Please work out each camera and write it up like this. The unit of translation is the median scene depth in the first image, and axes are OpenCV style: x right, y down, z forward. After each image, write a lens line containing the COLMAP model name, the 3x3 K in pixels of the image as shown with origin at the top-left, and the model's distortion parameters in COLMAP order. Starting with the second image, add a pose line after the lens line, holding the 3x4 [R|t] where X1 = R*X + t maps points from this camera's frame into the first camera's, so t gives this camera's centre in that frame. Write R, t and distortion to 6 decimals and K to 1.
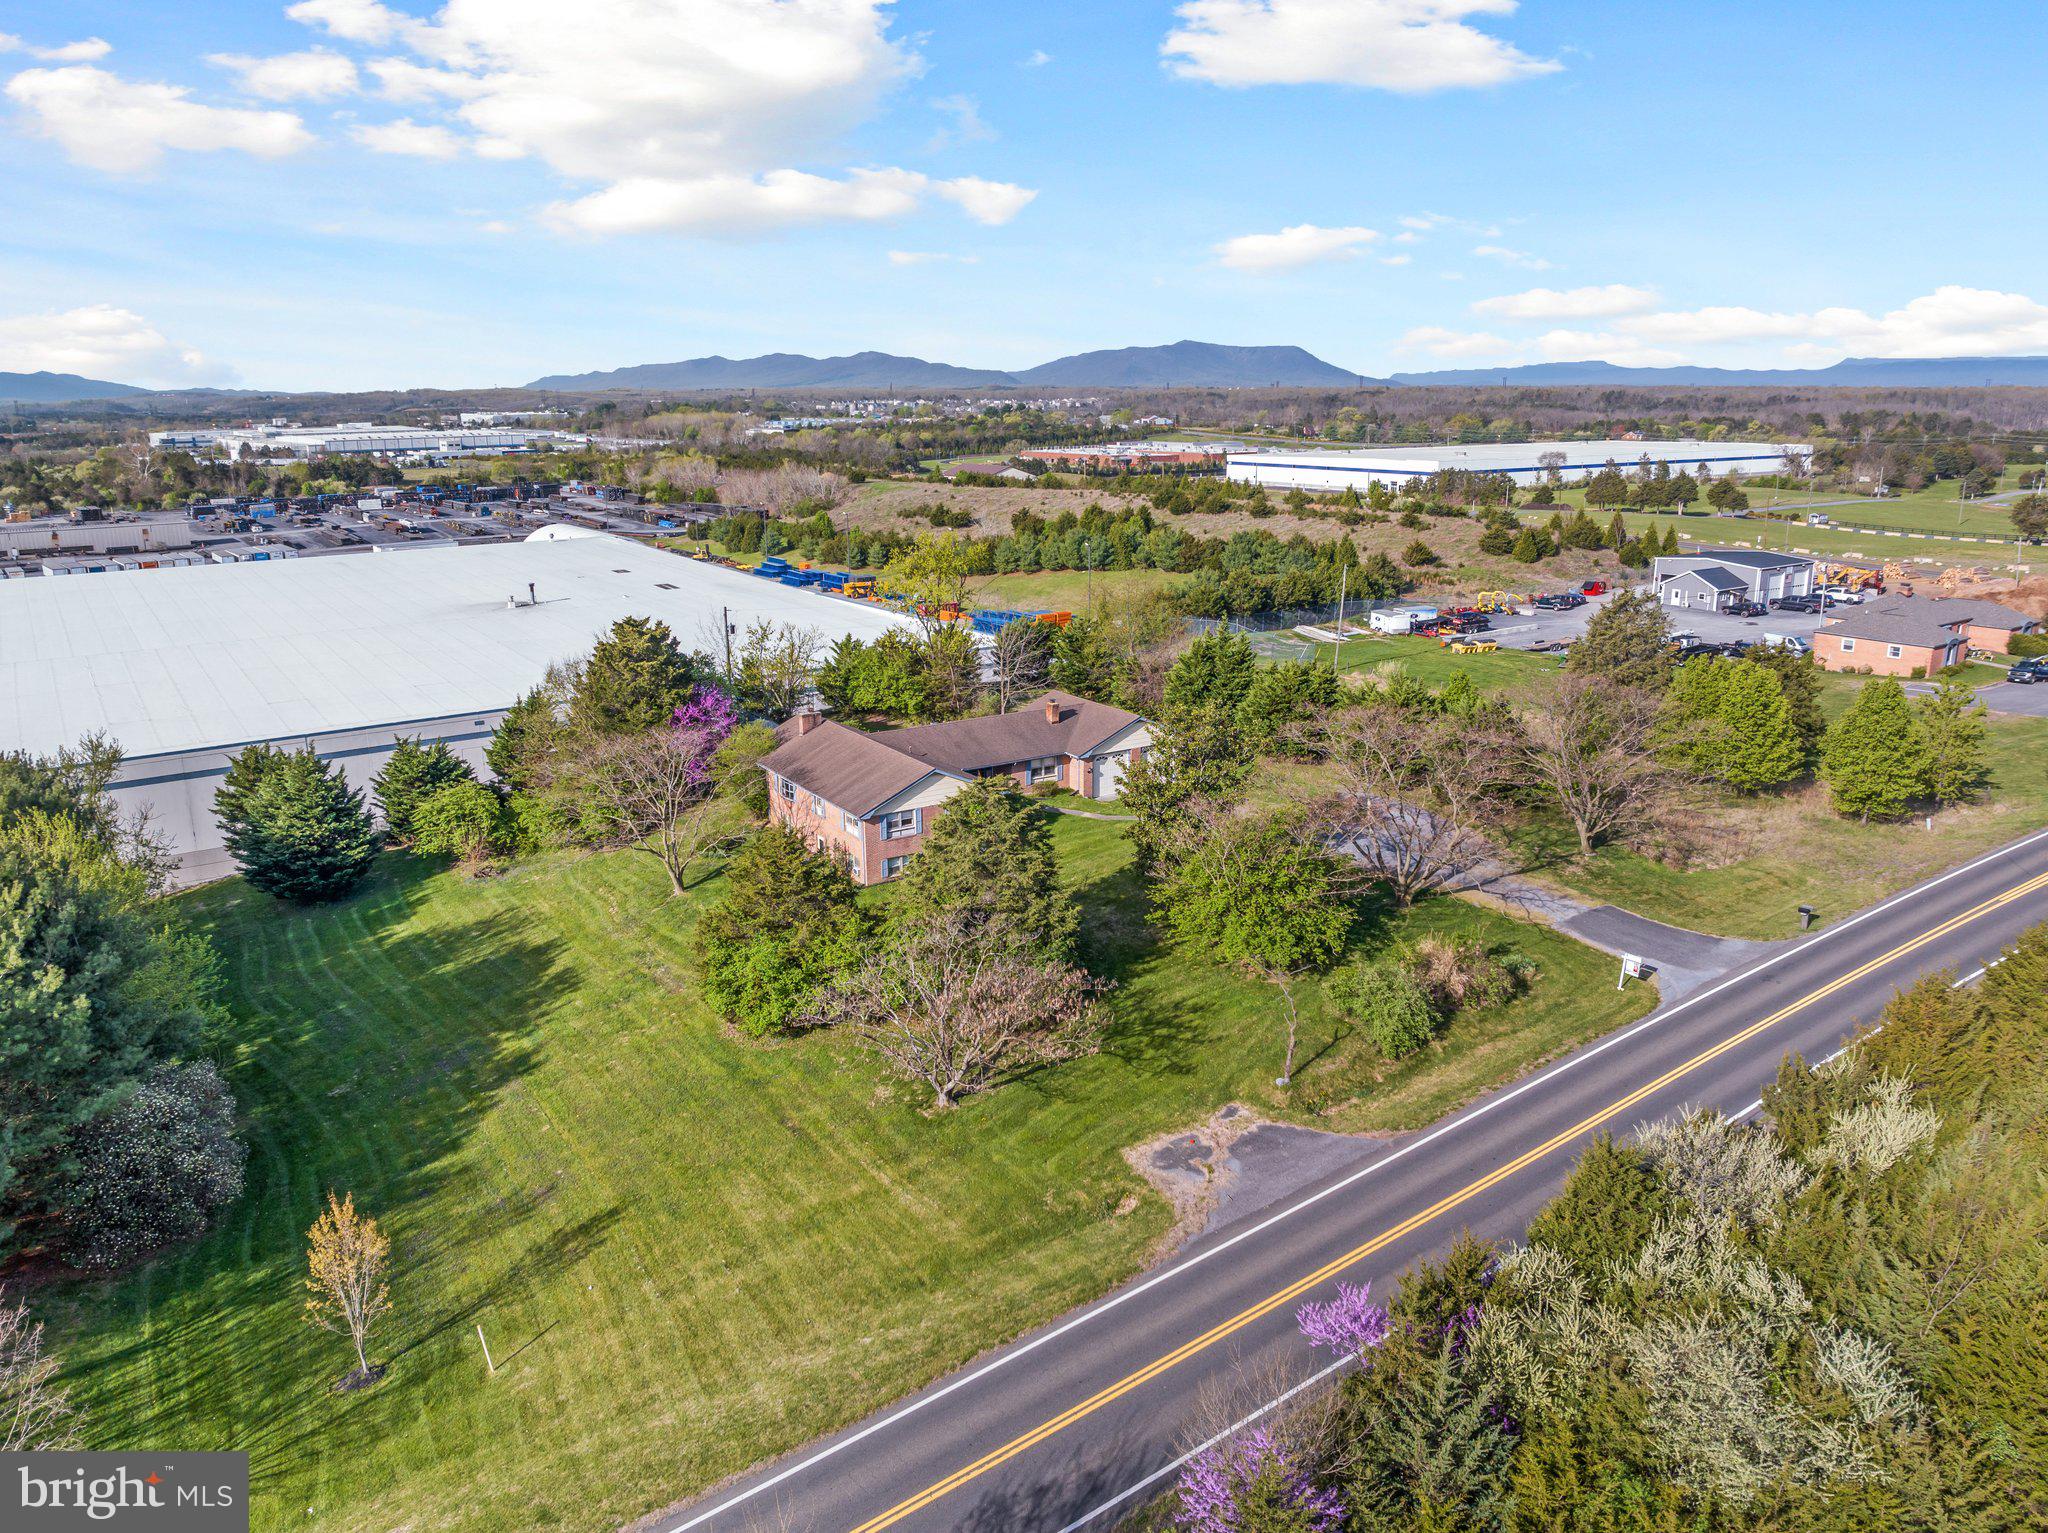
lens RADIAL K [[1457.5, 0, 1030.0], [0, 1457.5, 761.6], [0, 0, 1]] dist [-0.041431, 0.000081]
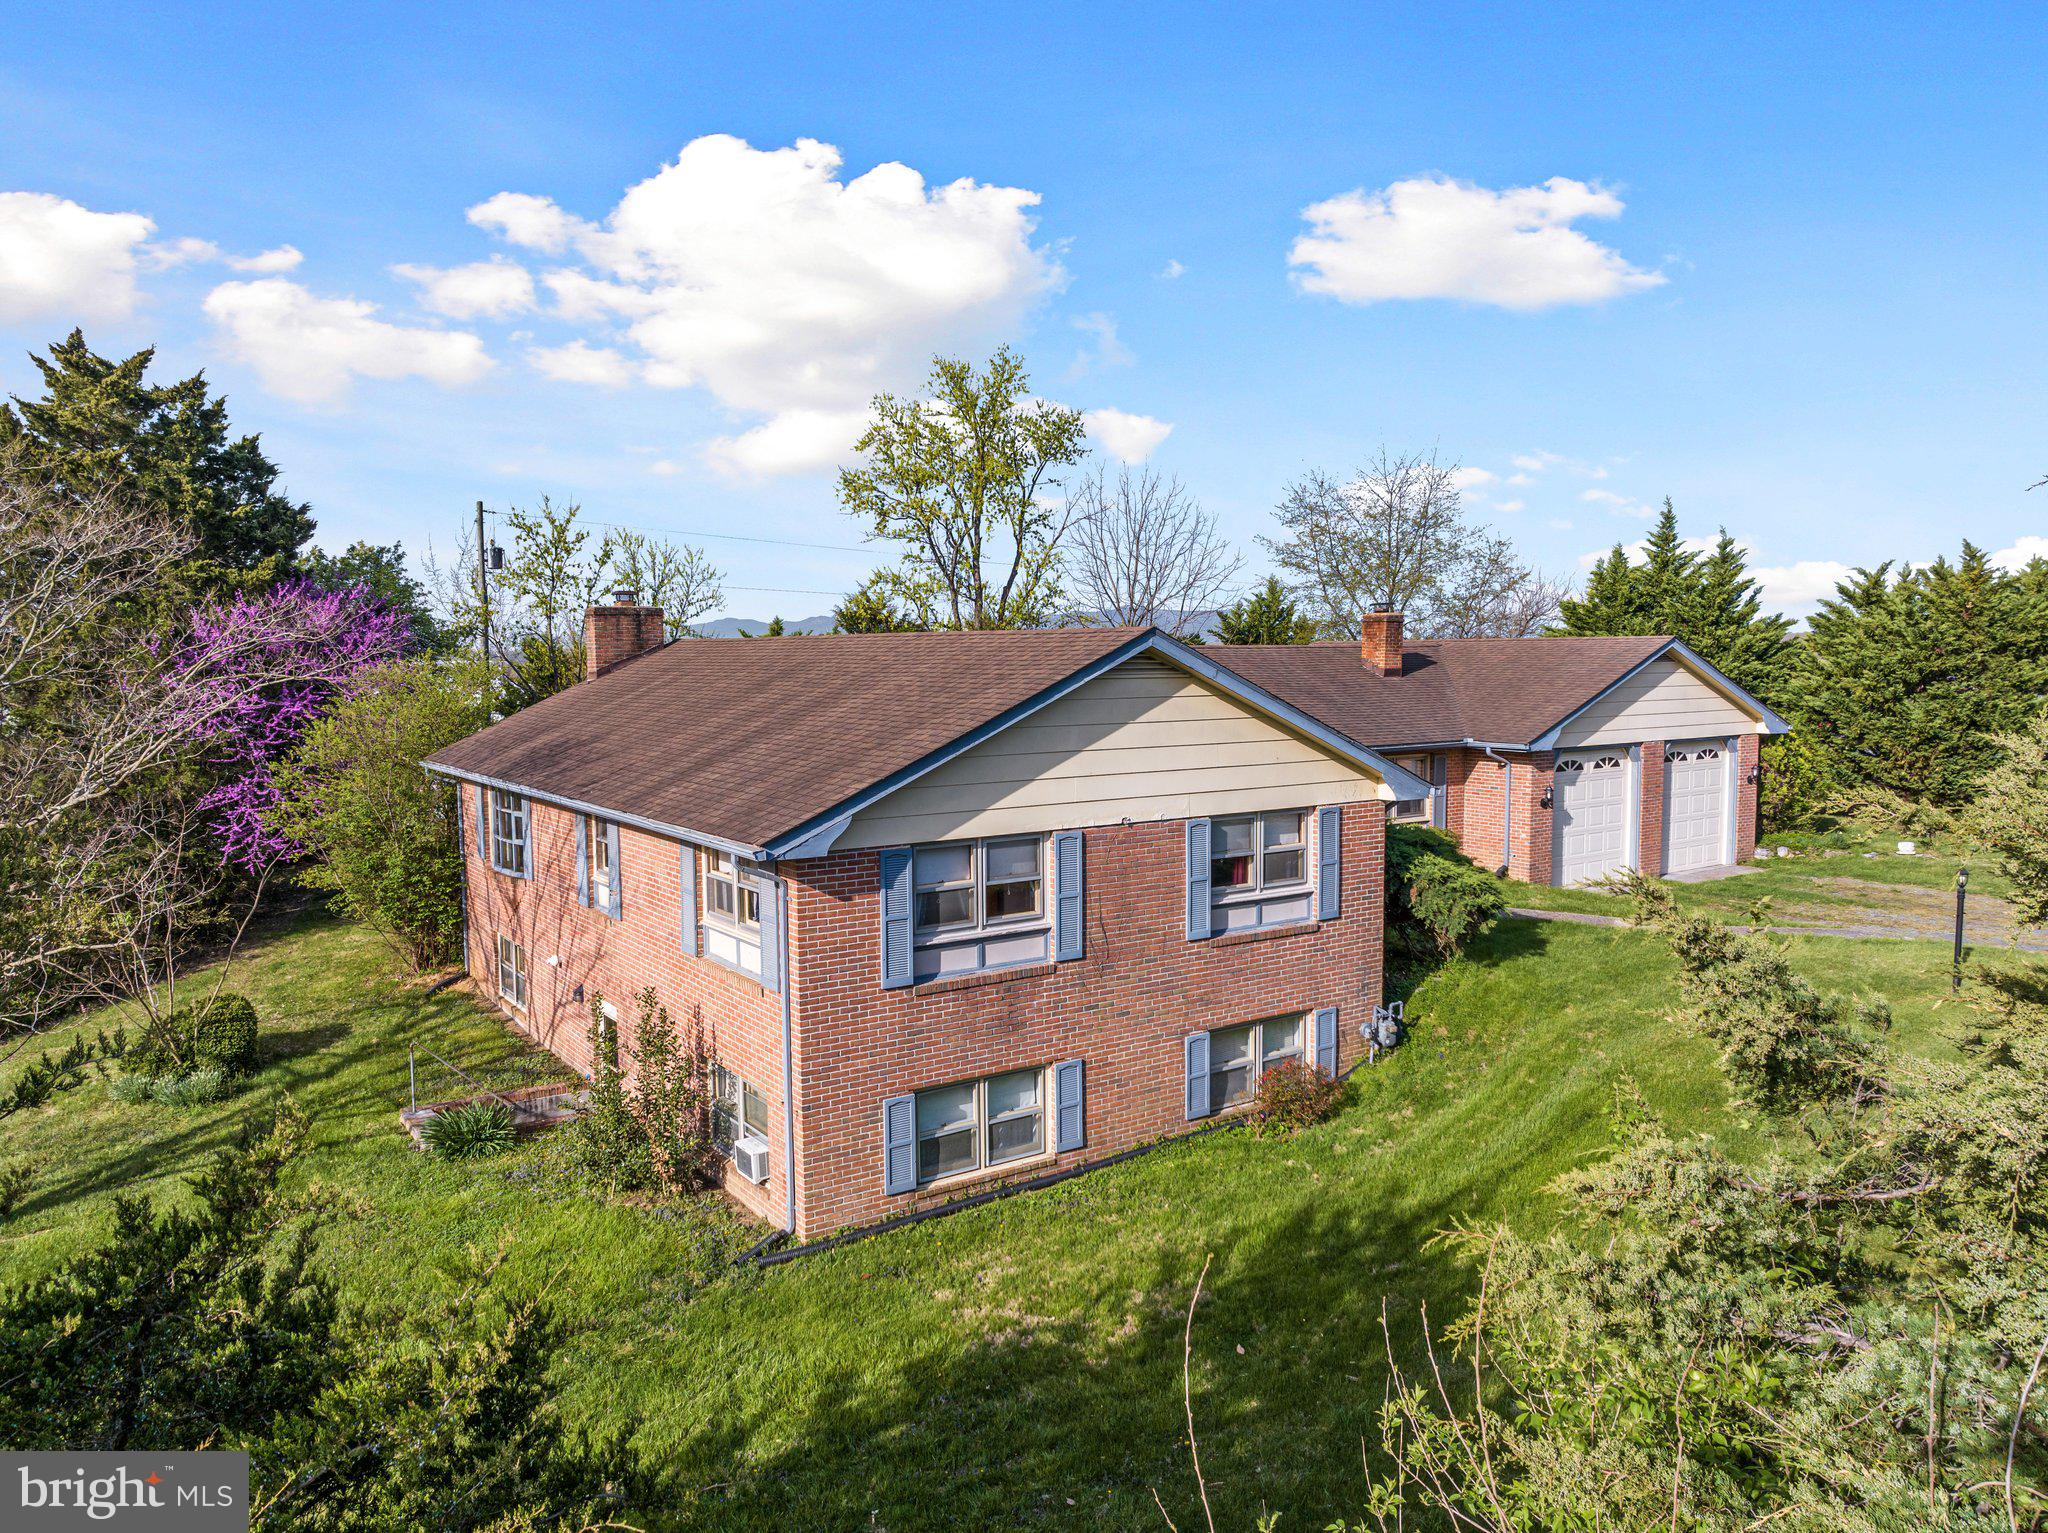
lens RADIAL K [[1457.5, 0, 1030.0], [0, 1457.5, 761.6], [0, 0, 1]] dist [-0.041431, 0.000081]
pose [[0.999327, -0.004746, 0.036371, -0.064915], [0.011061, 0.984429, -0.175437, 0.042015], [-0.034972, 0.175721, 0.983819, 0.585024]]
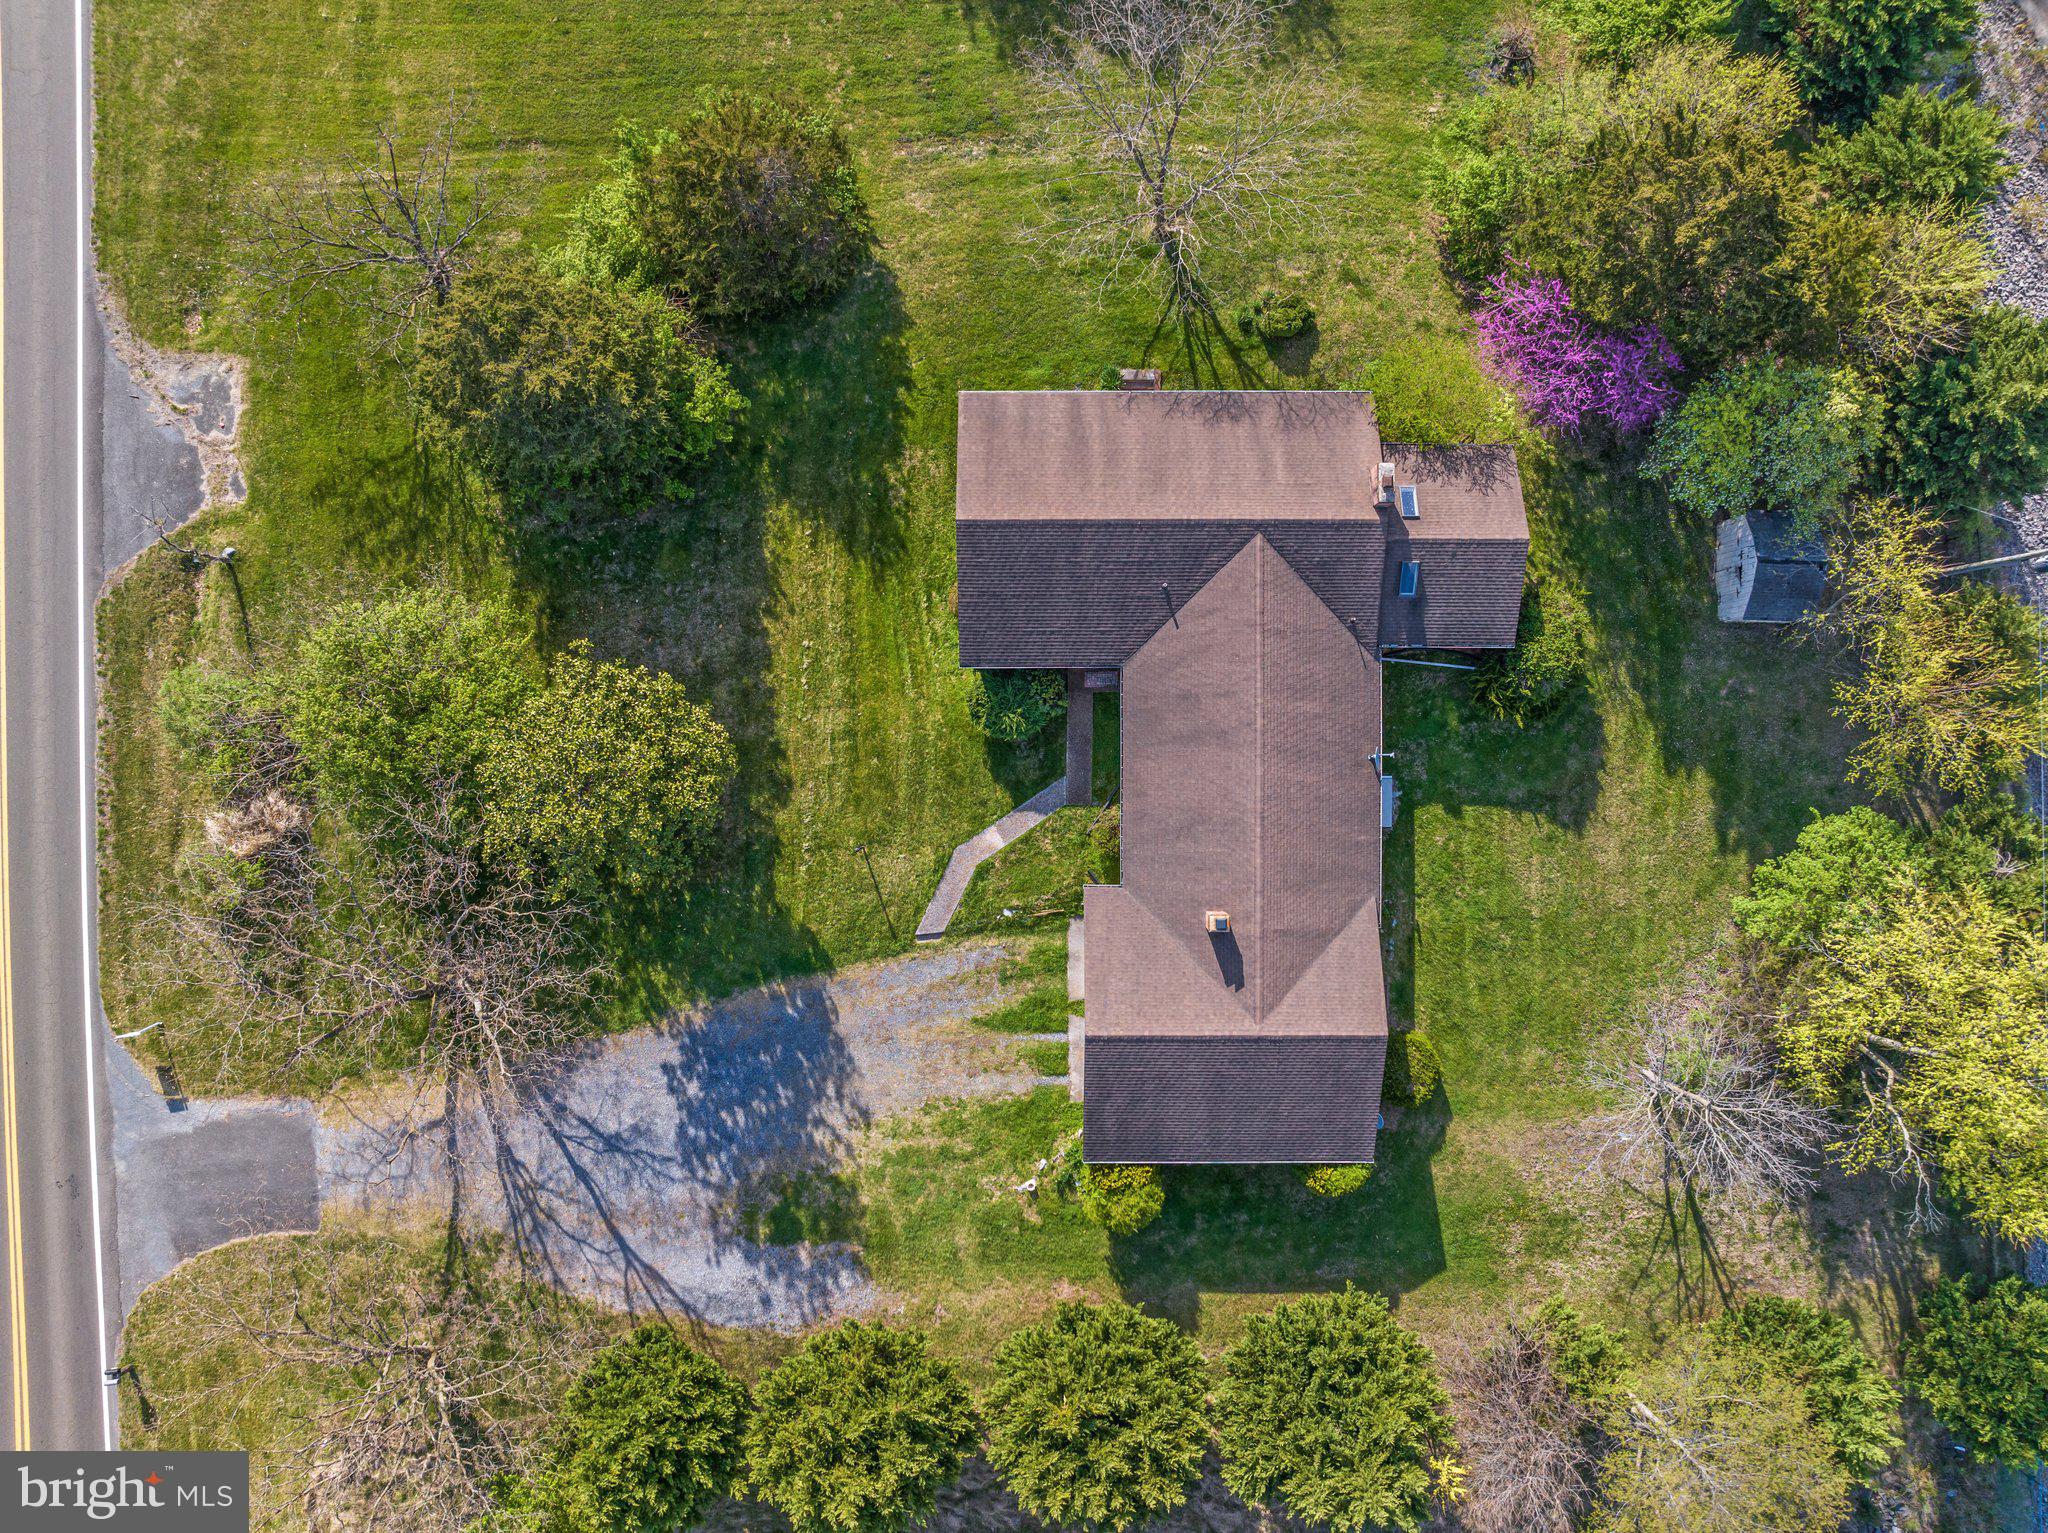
lens RADIAL K [[1457.5, 0, 1030.0], [0, 1457.5, 761.6], [0, 0, 1]] dist [-0.041431, 0.000081]
pose [[-0.537755, 0.843029, 0.011016, -0.002591], [-0.201712, -0.141334, 0.969194, -0.438475], [0.818616, 0.518967, 0.246052, 0.673216]]
